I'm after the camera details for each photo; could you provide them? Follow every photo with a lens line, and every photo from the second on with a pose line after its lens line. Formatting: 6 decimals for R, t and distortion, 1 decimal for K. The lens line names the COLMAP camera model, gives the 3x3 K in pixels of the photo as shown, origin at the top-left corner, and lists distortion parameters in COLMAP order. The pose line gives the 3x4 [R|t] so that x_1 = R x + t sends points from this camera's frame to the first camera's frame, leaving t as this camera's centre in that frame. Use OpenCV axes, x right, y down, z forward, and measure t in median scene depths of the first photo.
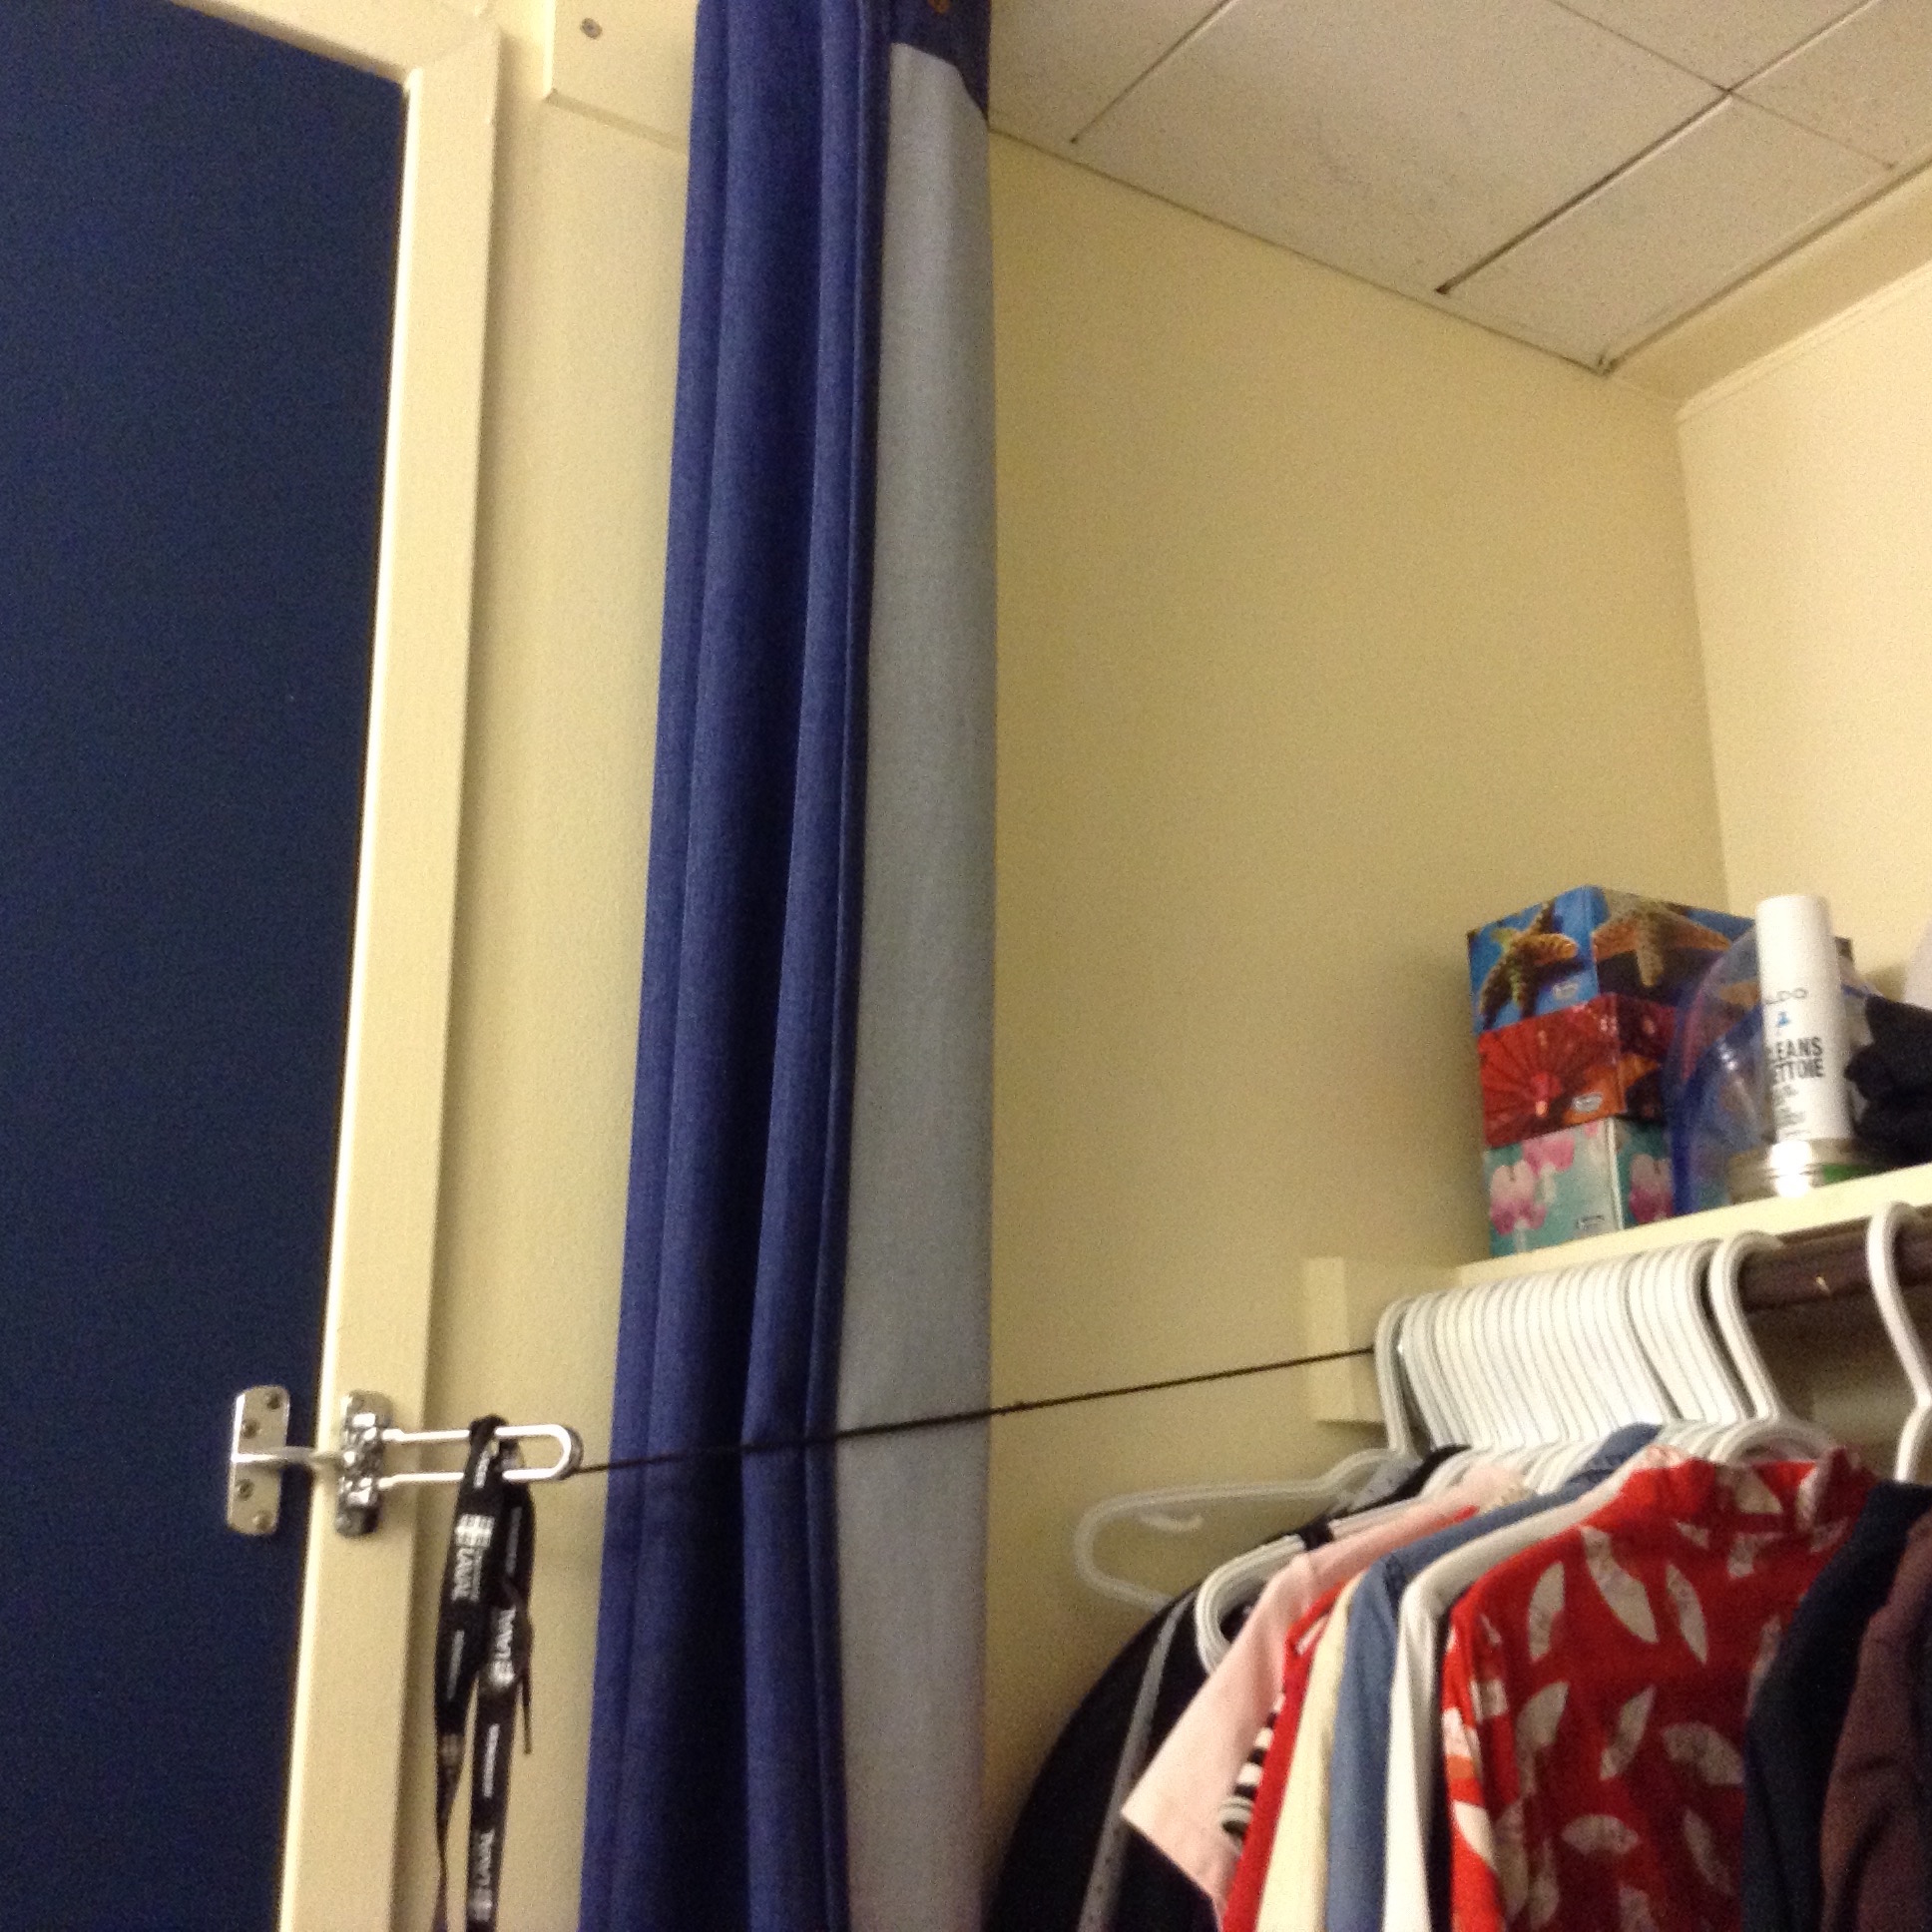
lens RADIAL K [[2327.7, 0, 967.9], [0, 2327.7, 941.7], [0, 0, 1]] dist [0.157629, -0.335184]
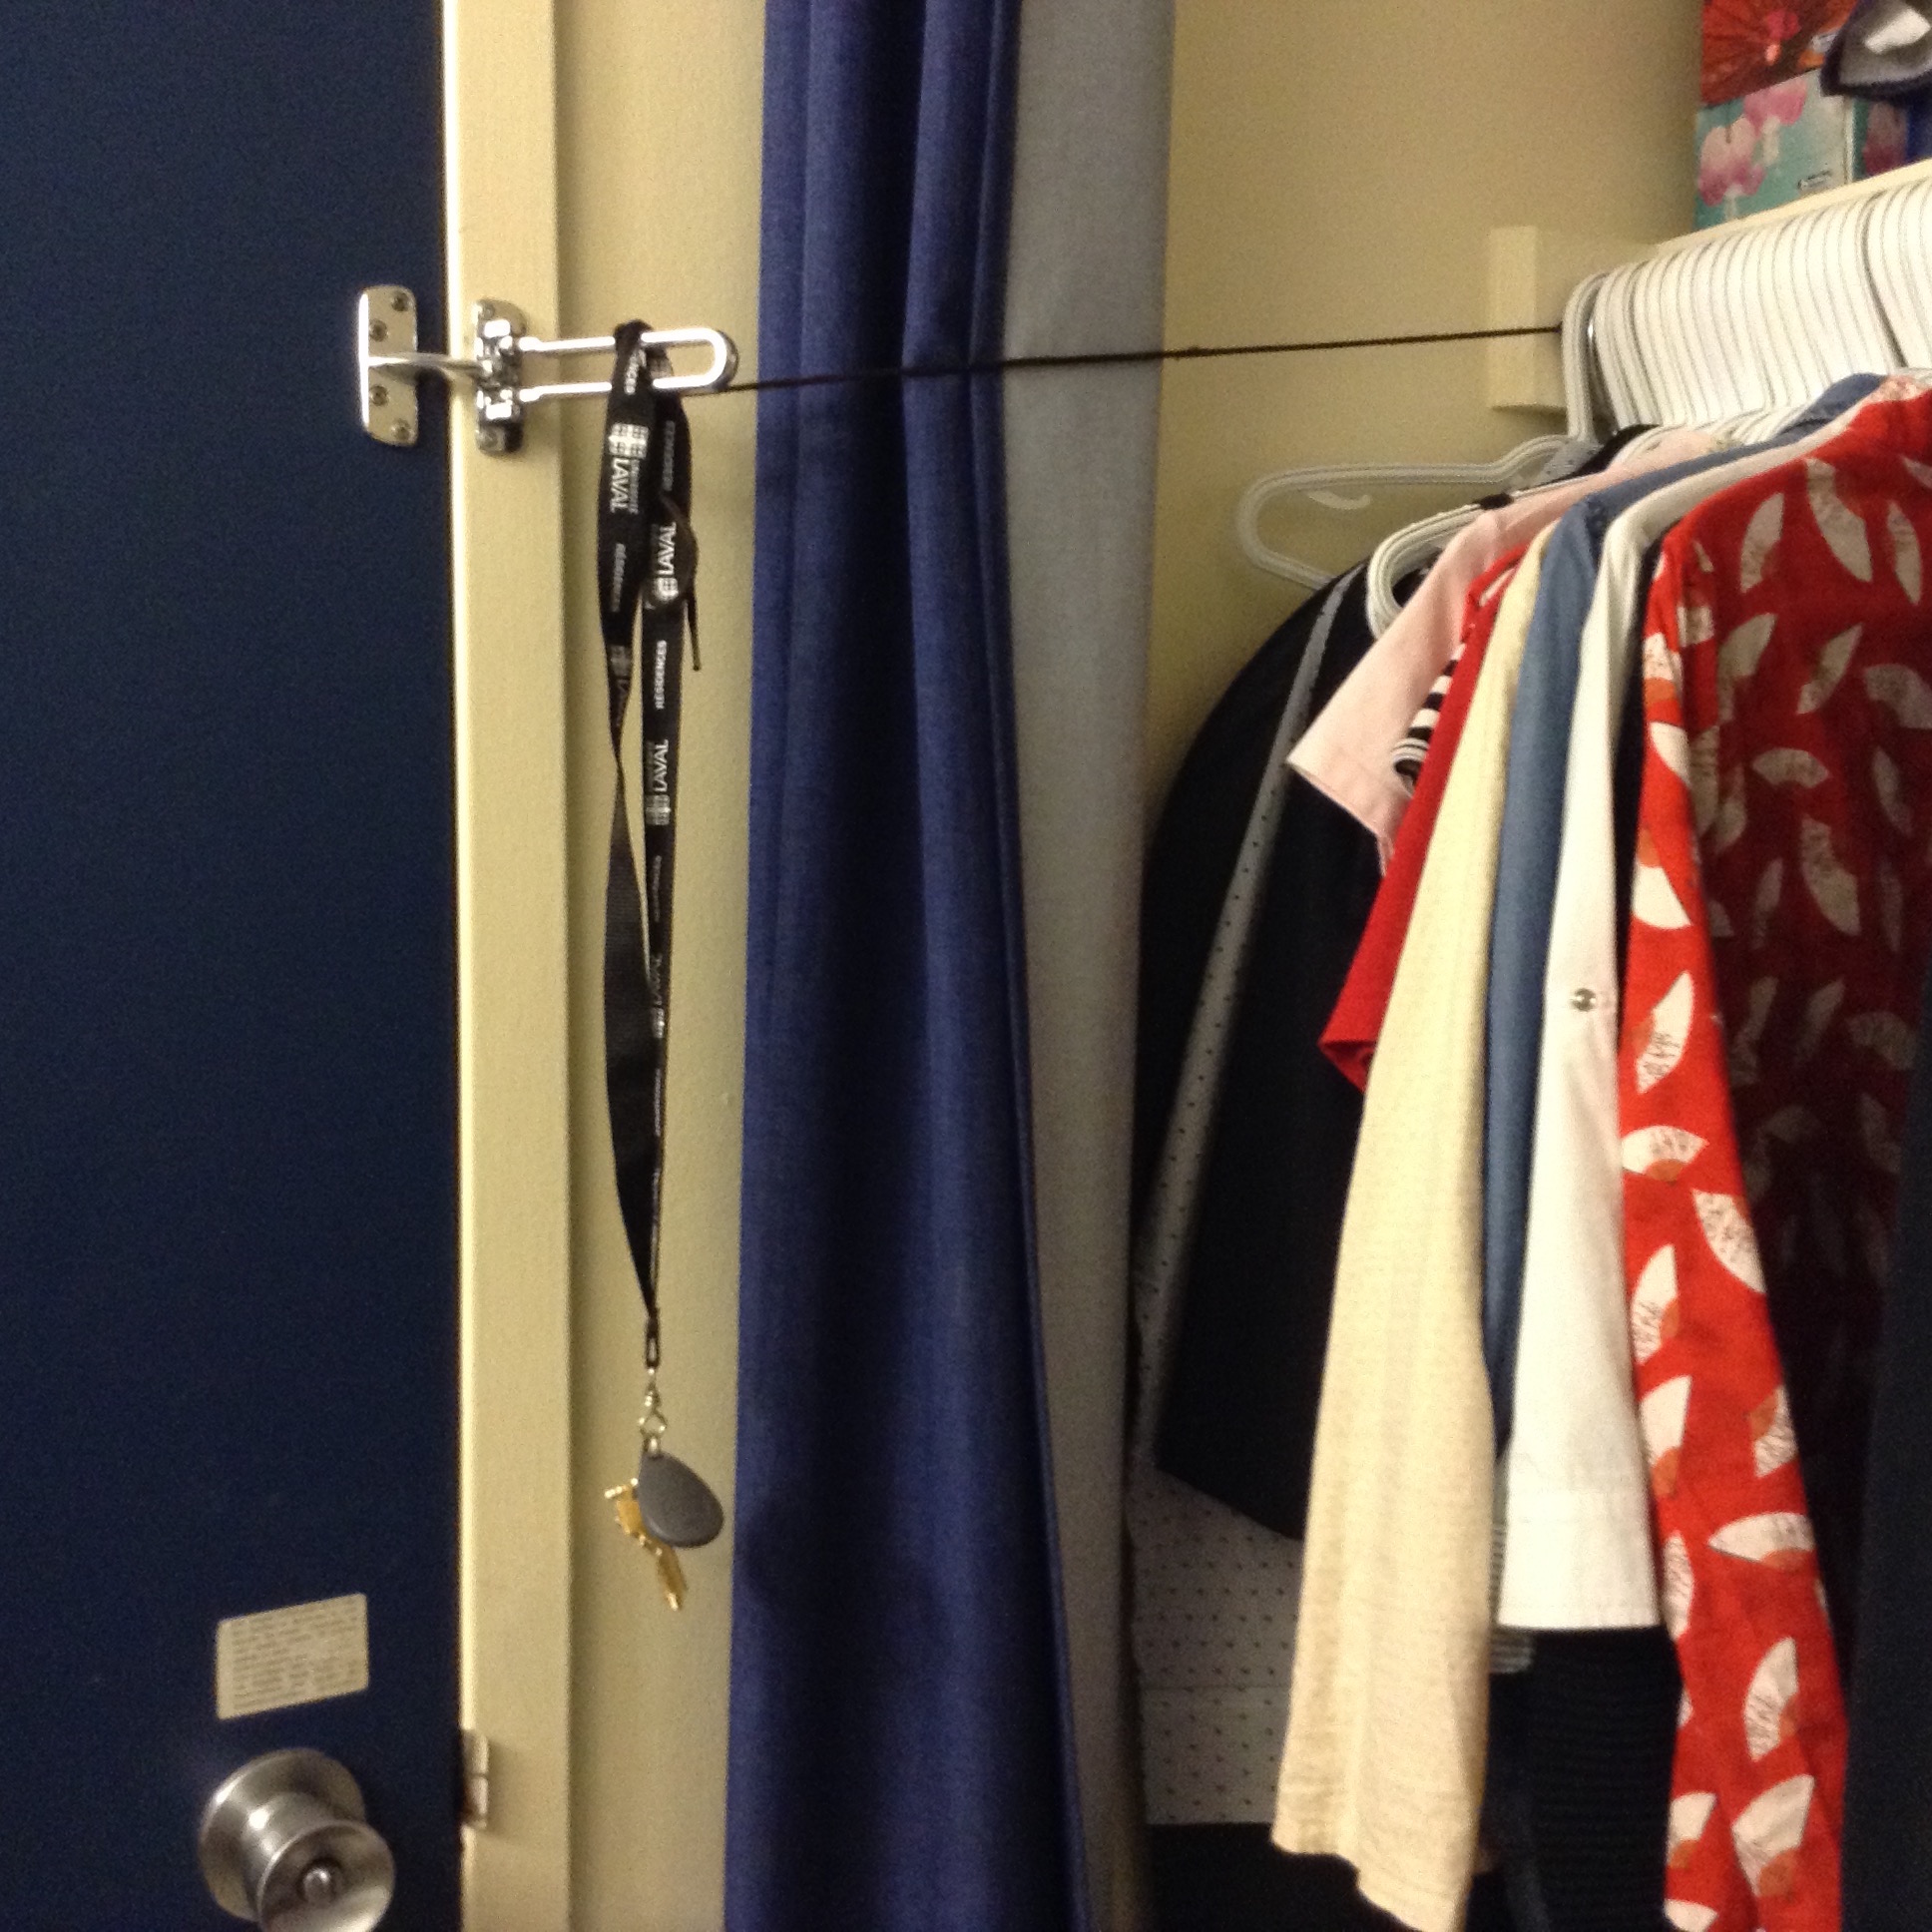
lens RADIAL K [[2327.7, 0, 967.9], [0, 2327.7, 941.7], [0, 0, 1]] dist [0.157629, -0.335184]
pose [[0.999721, 0.008310, -0.022117, -0.048218], [-0.000382, 0.941674, 0.336526, 0.114924], [0.023624, -0.336424, 0.941414, 0.052569]]
